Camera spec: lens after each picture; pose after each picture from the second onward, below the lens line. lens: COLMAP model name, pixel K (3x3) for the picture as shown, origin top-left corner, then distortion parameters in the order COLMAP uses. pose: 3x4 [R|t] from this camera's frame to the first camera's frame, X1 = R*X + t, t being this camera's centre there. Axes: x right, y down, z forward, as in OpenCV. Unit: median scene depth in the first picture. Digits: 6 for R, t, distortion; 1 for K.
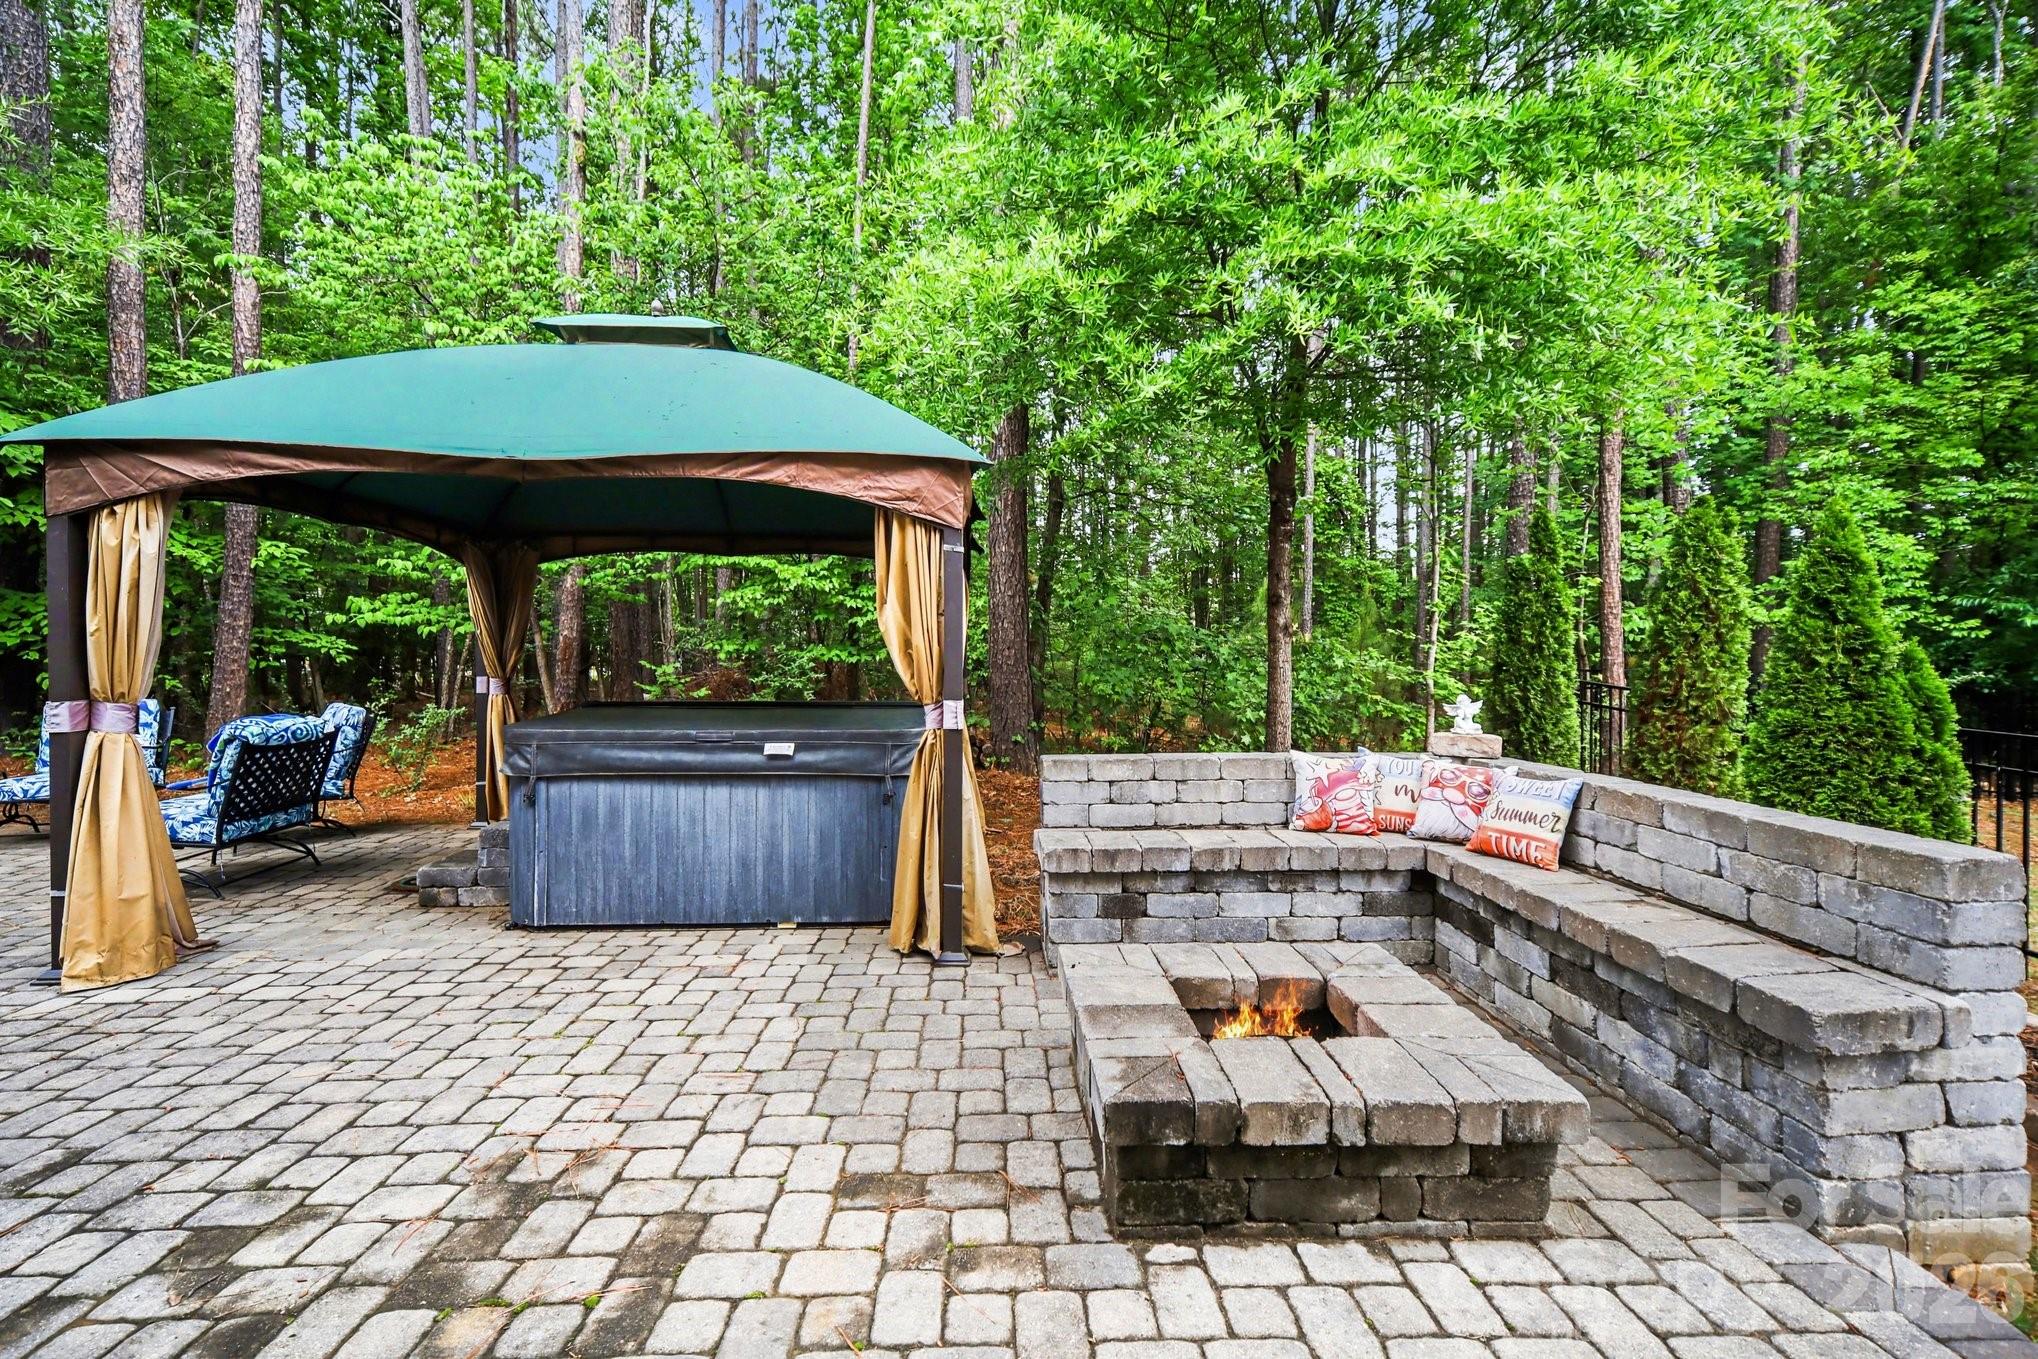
lens RADIAL K [[880.0, 0, 1012.9], [0, 880.0, 656.3], [0, 0, 1]] dist [0.020169, -0.000235]
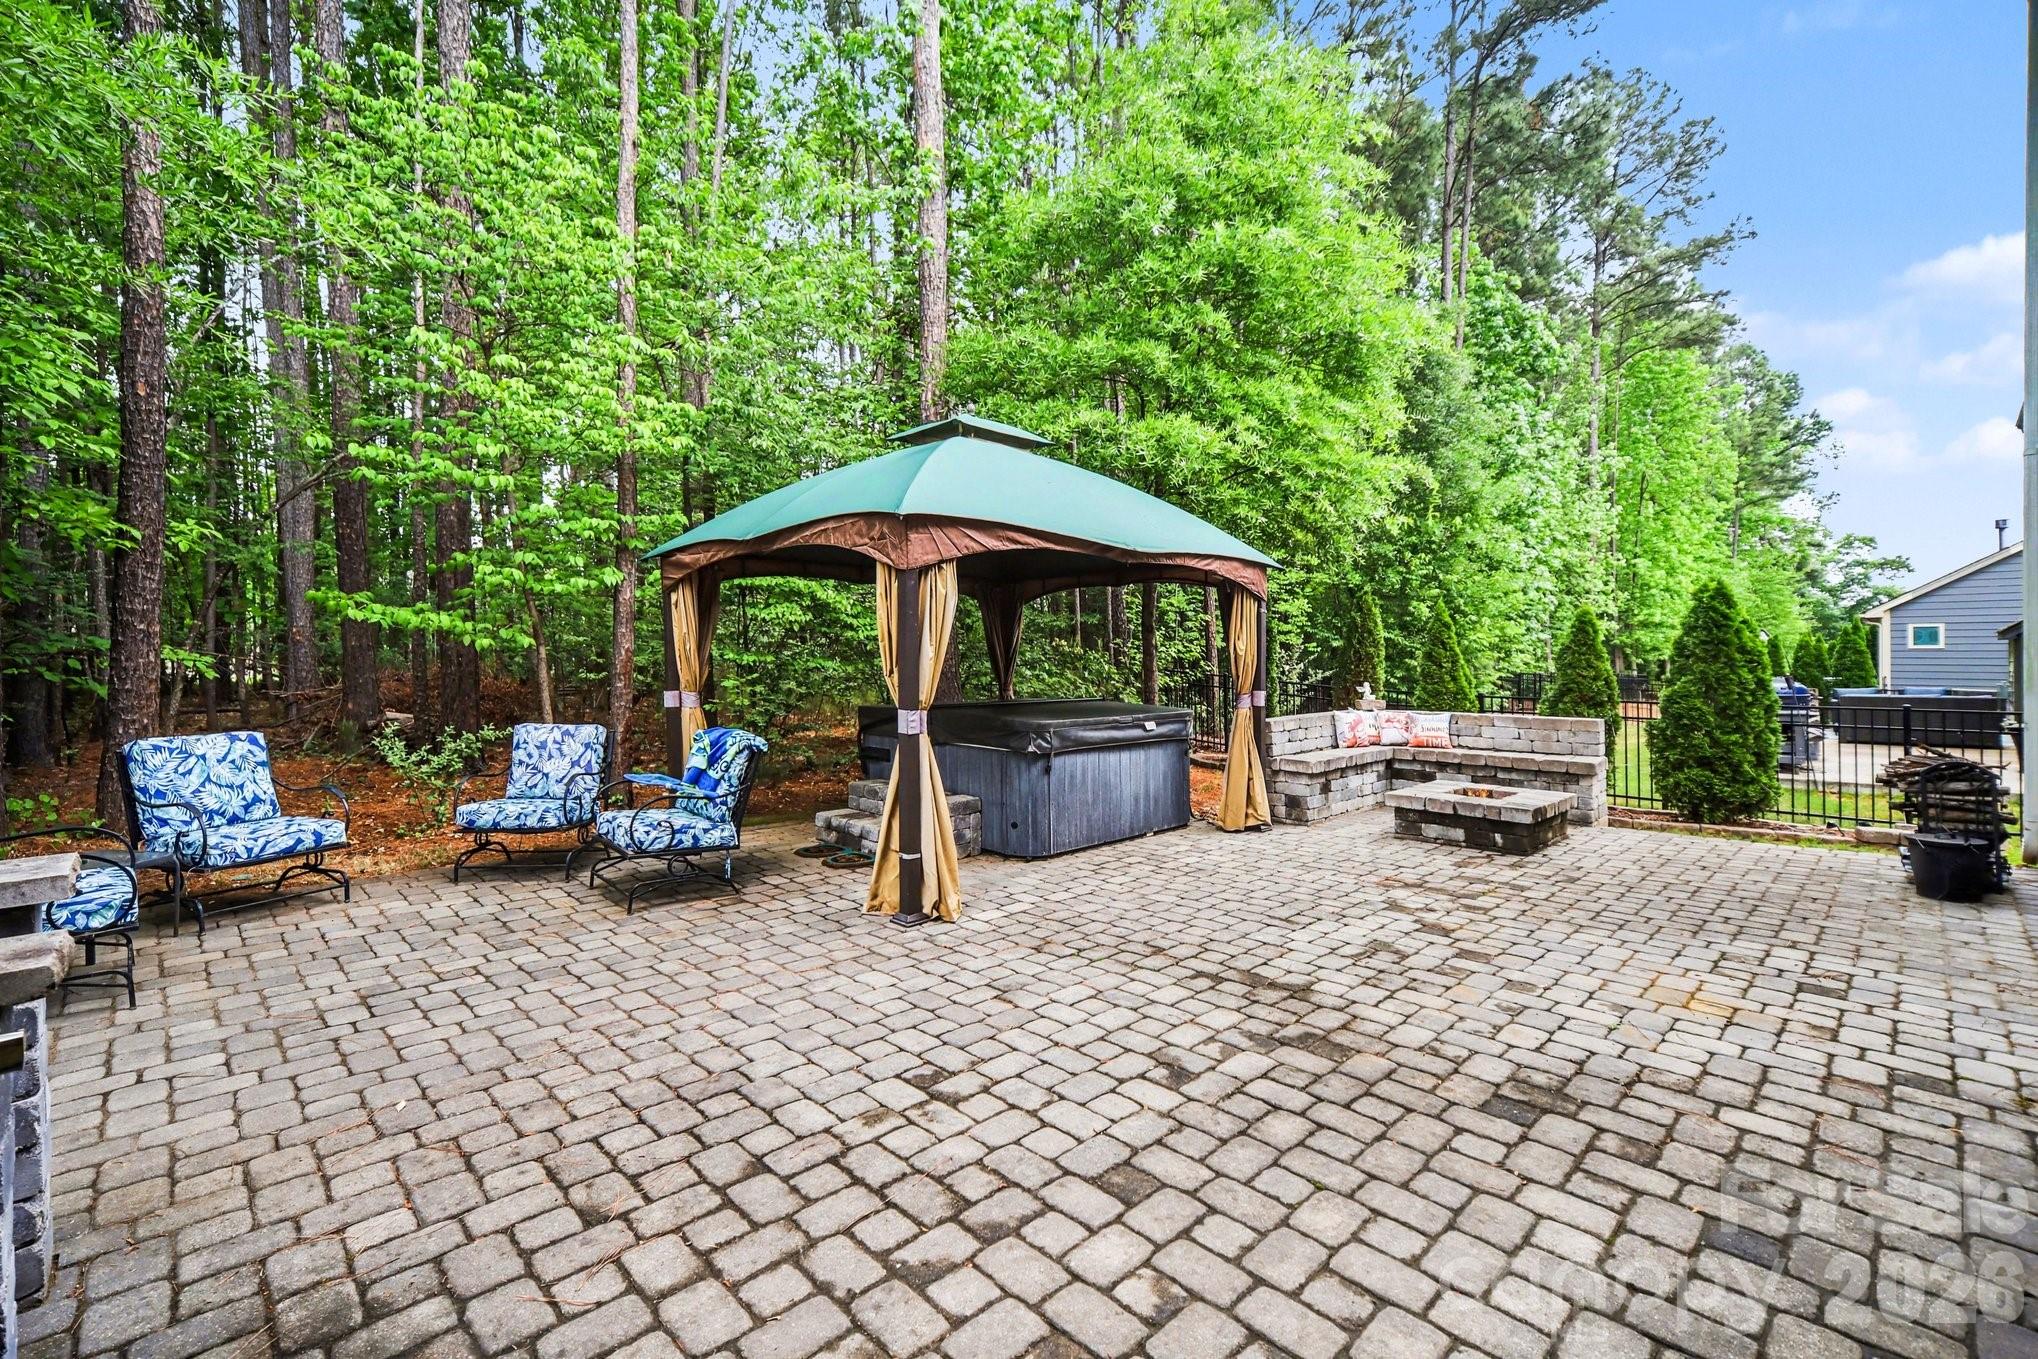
lens RADIAL K [[895.8, 0, 1019.6], [0, 895.8, 653.7], [0, 0, 1]] dist [0.000439, 0.000008]
pose [[0.741720, -0.002082, 0.670707, -1.547309], [0.007054, 0.999964, -0.004697, -0.021239], [-0.670673, 0.008215, 0.741708, -0.063540]]
